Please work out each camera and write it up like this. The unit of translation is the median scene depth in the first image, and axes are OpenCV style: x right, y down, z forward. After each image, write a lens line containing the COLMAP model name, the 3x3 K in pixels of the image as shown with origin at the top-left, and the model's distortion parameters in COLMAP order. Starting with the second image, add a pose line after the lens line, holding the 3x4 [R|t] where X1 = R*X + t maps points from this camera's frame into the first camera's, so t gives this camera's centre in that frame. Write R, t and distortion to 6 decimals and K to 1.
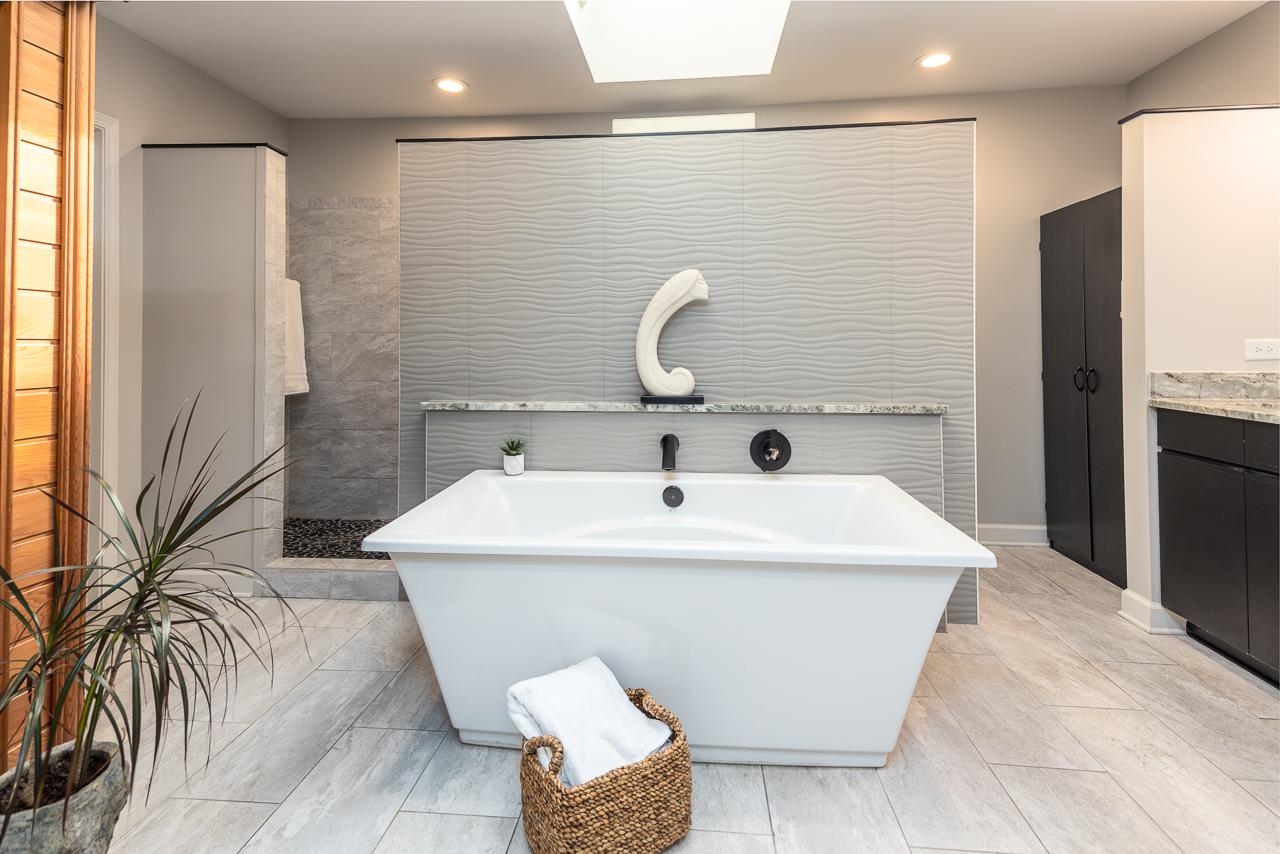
lens RADIAL K [[608.0, 0, 636.8], [0, 608.0, 333.9], [0, 0, 1]] dist [0.050212, -0.016464]
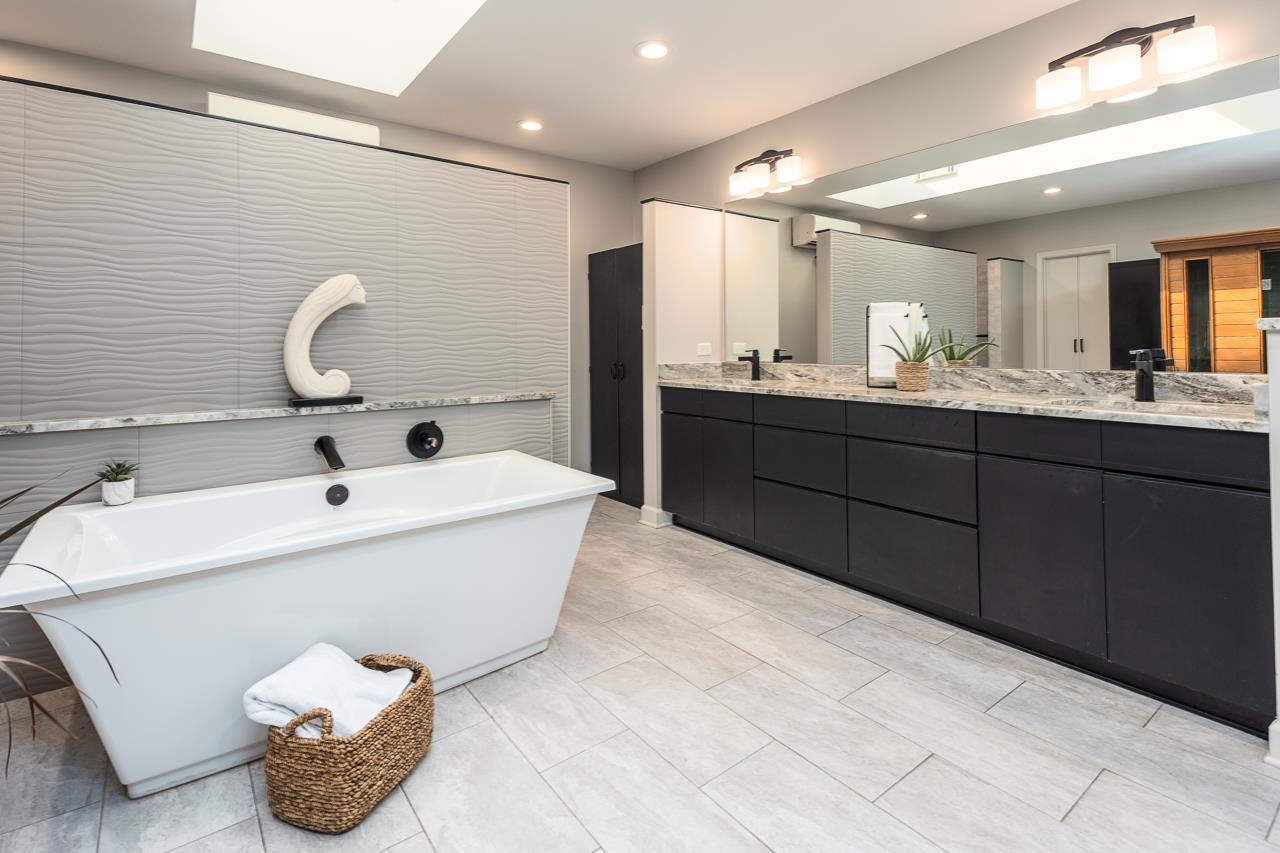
lens RADIAL K [[608.0, 0, 636.8], [0, 608.0, 333.4], [0, 0, 1]] dist [0.050212, -0.016464]
pose [[0.733662, 0.014759, 0.679354, -0.263414], [-0.007098, 0.999876, -0.014057, 0.005772], [-0.679478, 0.005491, 0.733676, -0.097547]]
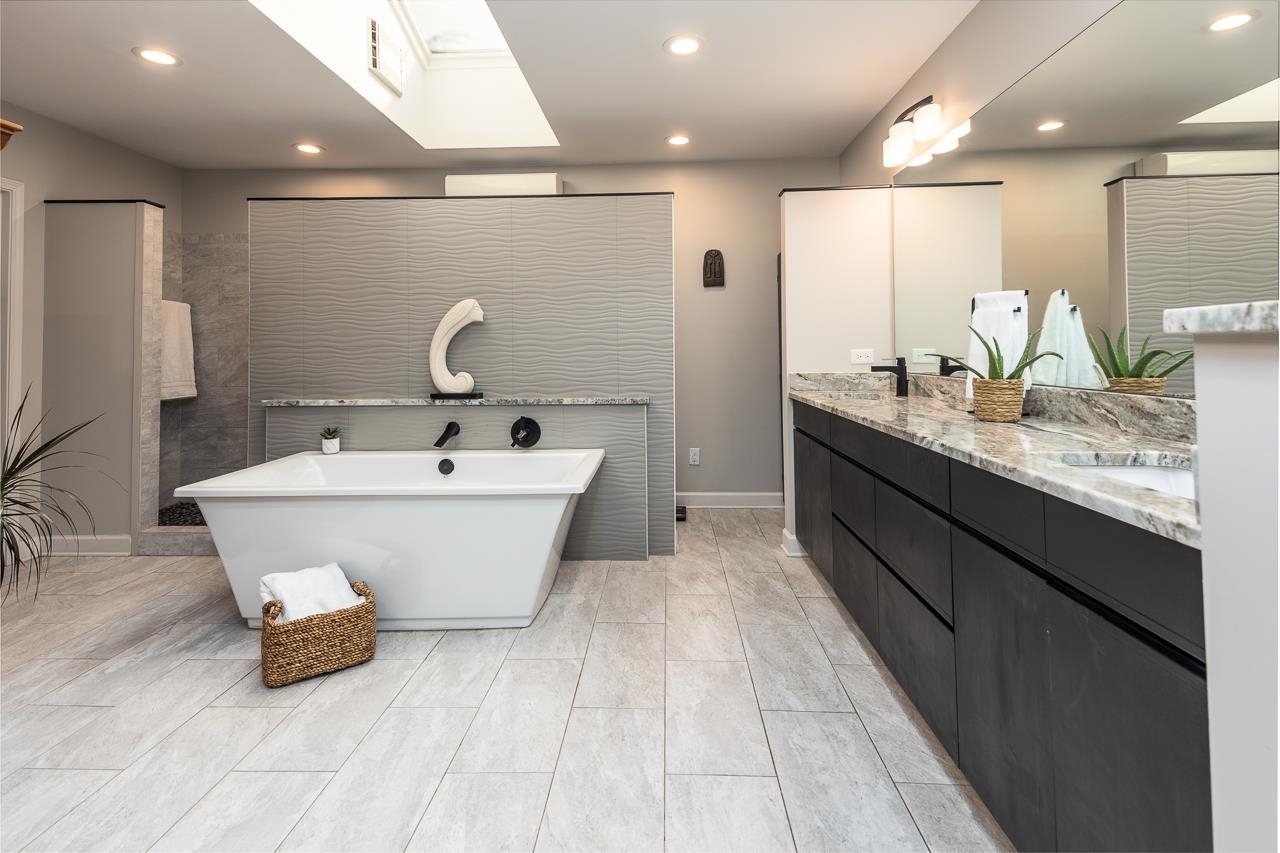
lens RADIAL K [[608.0, 0, 636.8], [0, 608.0, 333.4], [0, 0, 1]] dist [0.050212, -0.016464]
pose [[0.998977, -0.003374, 0.045101, 0.401857], [0.004079, 0.999871, -0.015539, -0.008021], [-0.045043, 0.015707, 0.998862, -0.368895]]
